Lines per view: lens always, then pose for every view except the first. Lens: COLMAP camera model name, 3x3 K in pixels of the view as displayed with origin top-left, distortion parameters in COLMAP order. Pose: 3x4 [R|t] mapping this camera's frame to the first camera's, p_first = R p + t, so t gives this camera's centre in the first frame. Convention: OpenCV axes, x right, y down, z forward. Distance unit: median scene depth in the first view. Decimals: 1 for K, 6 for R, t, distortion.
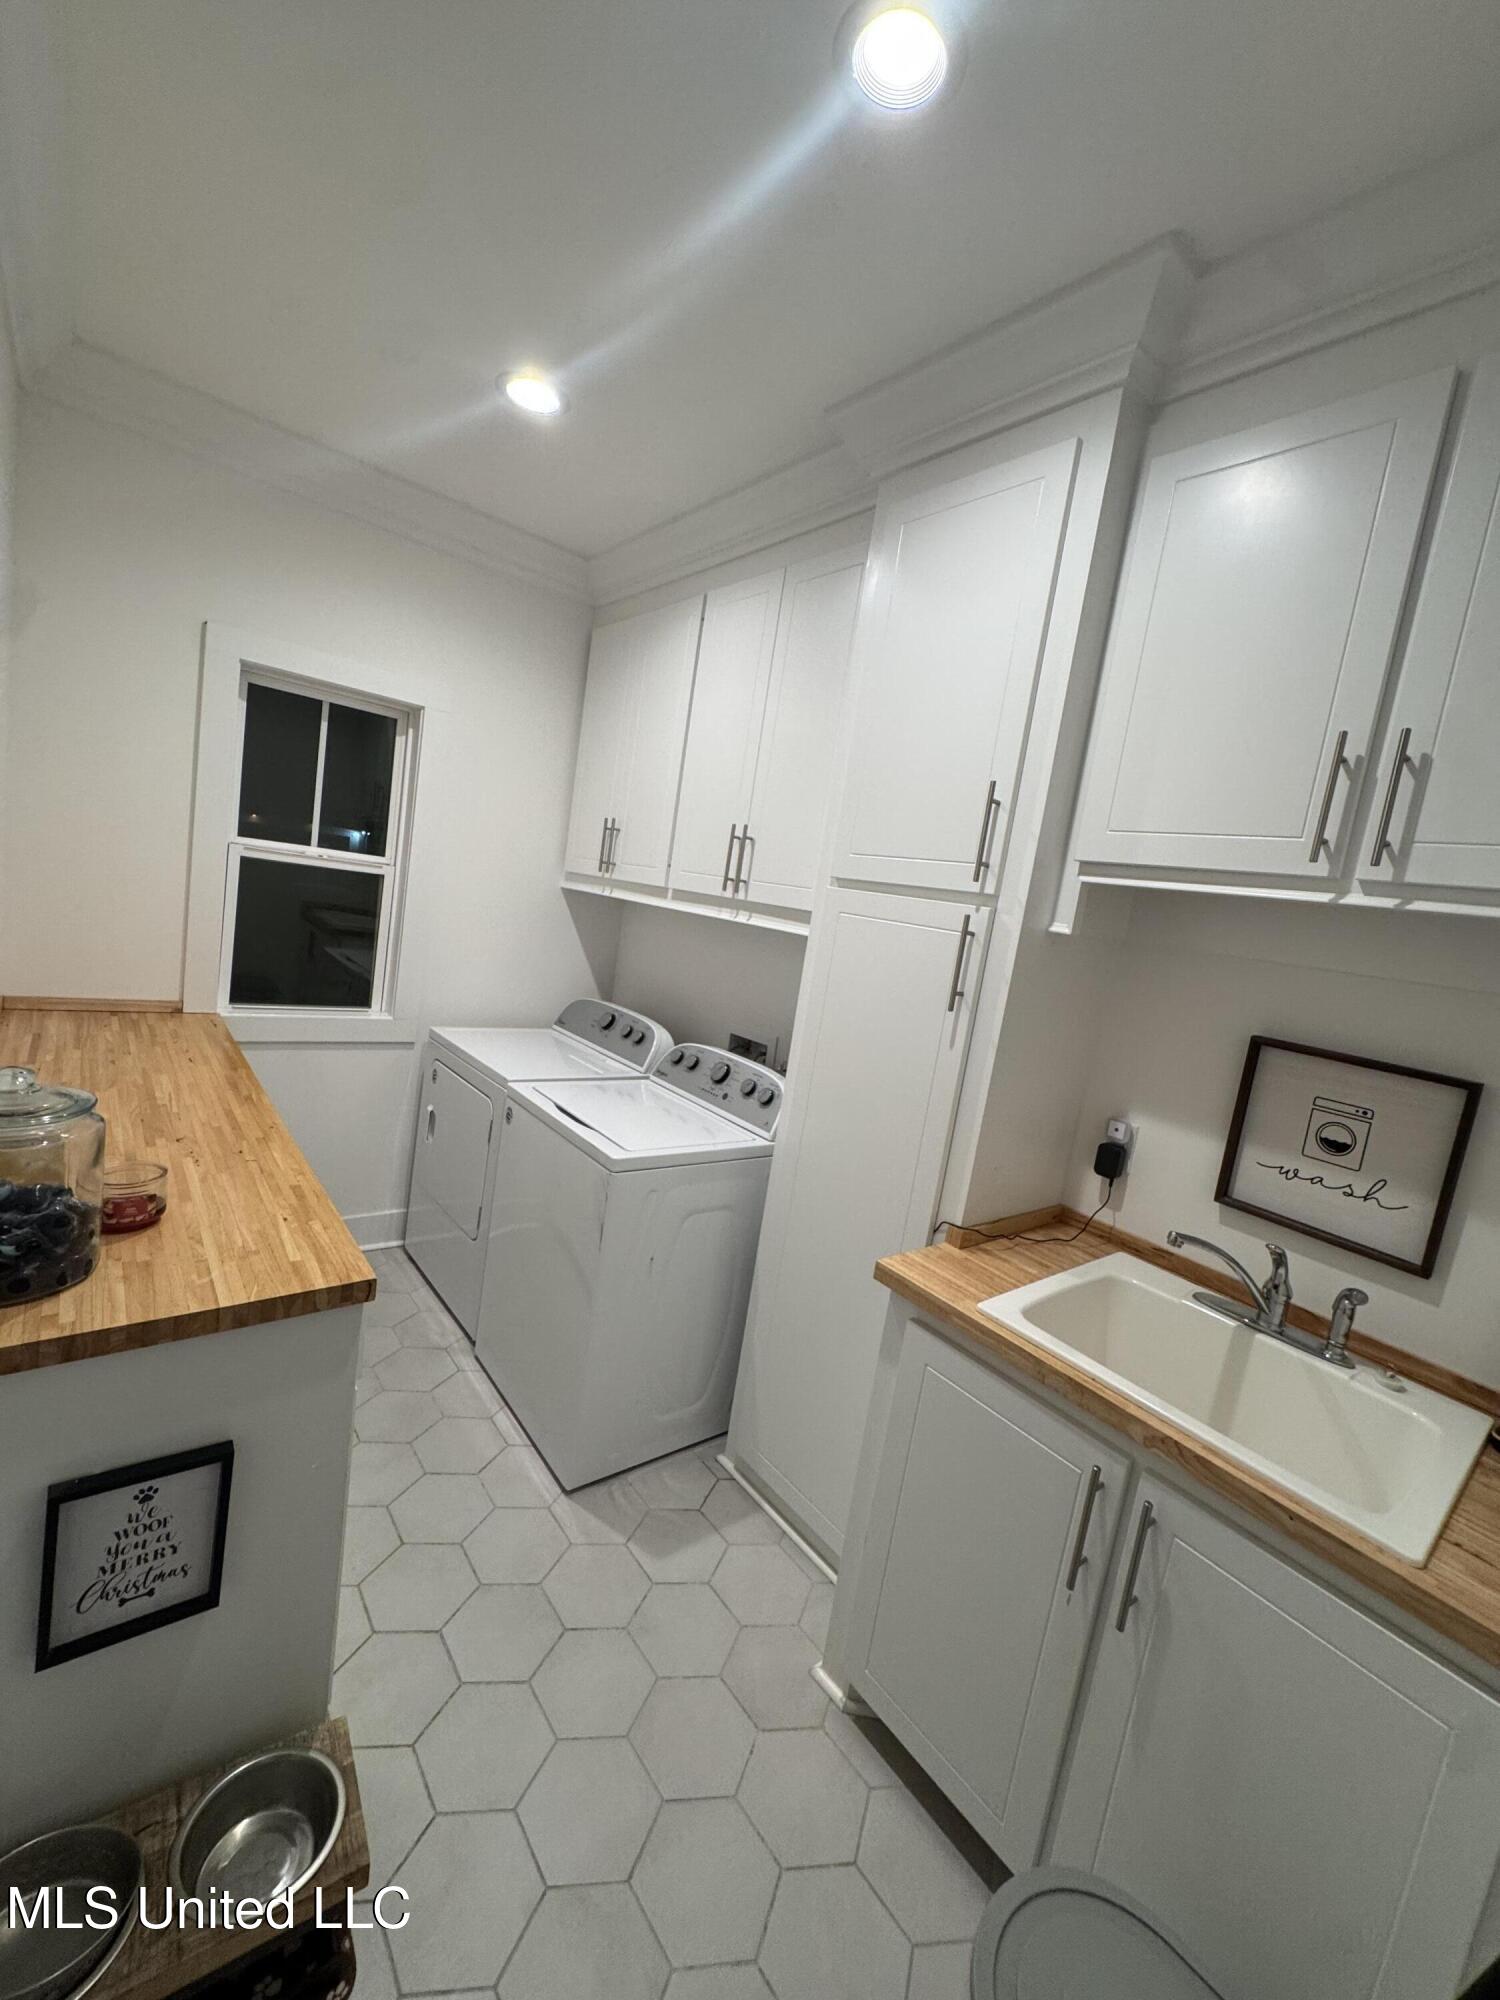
lens RADIAL K [[799.0, 0, 751.0], [0, 799.0, 998.2], [0, 0, 1]] dist [-0.005506, 0.000372]
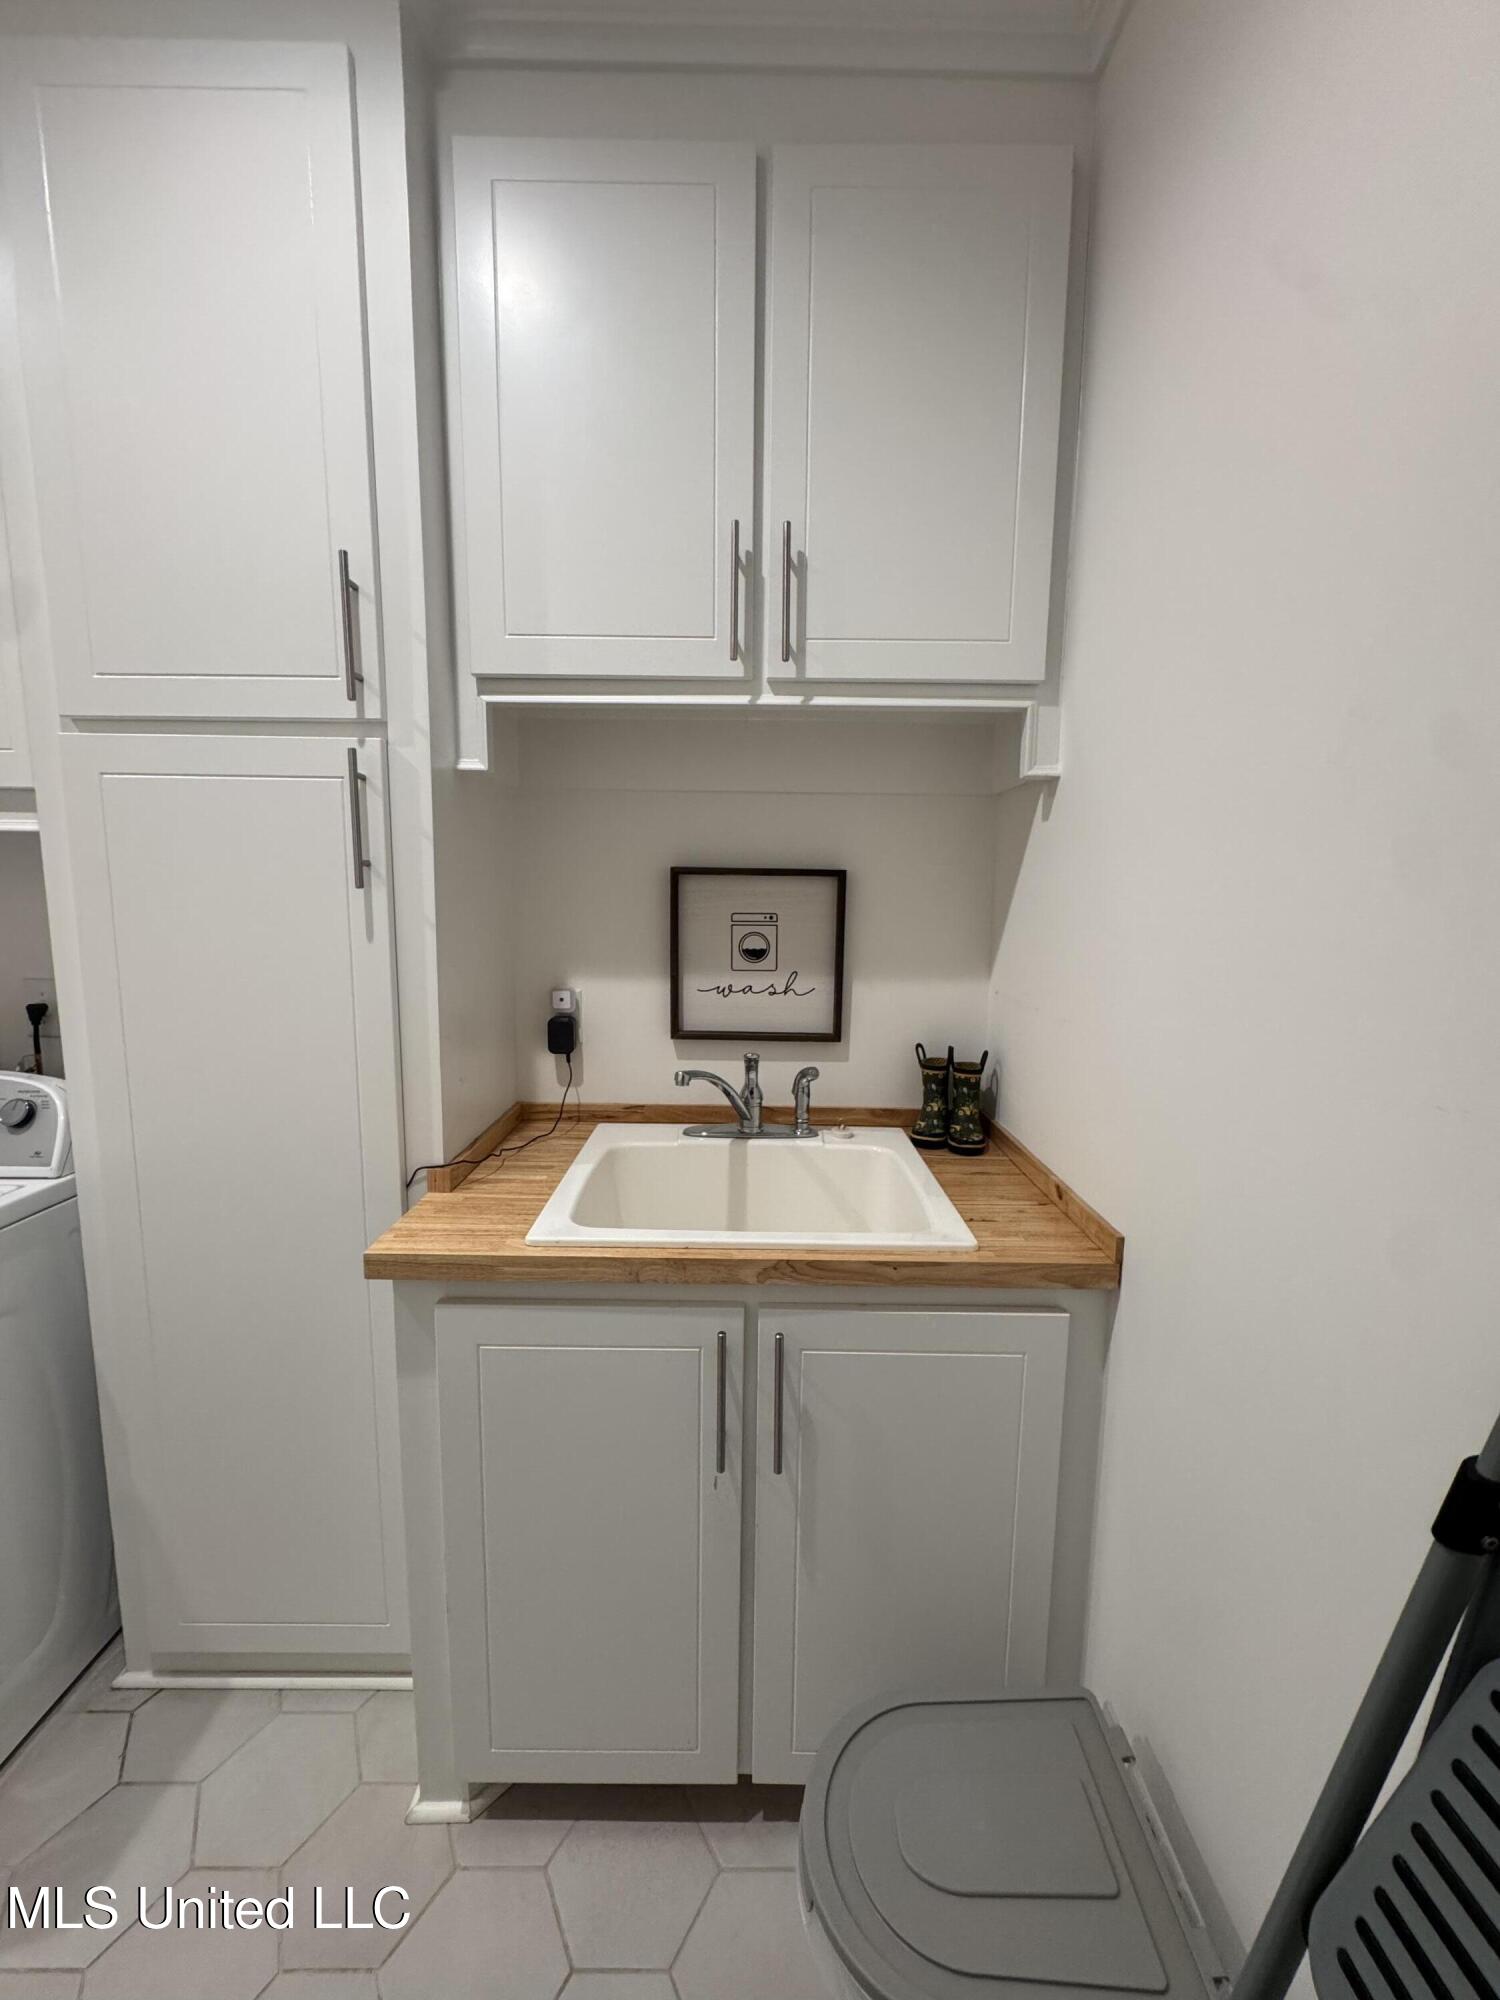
lens RADIAL K [[799.0, 0, 751.0], [0, 799.0, 998.2], [0, 0, 1]] dist [-0.005506, 0.000372]
pose [[0.621198, -0.242573, 0.745165, -0.097098], [0.180999, 0.969587, 0.164741, 0.062381], [-0.762465, 0.032538, 0.646211, 0.296097]]
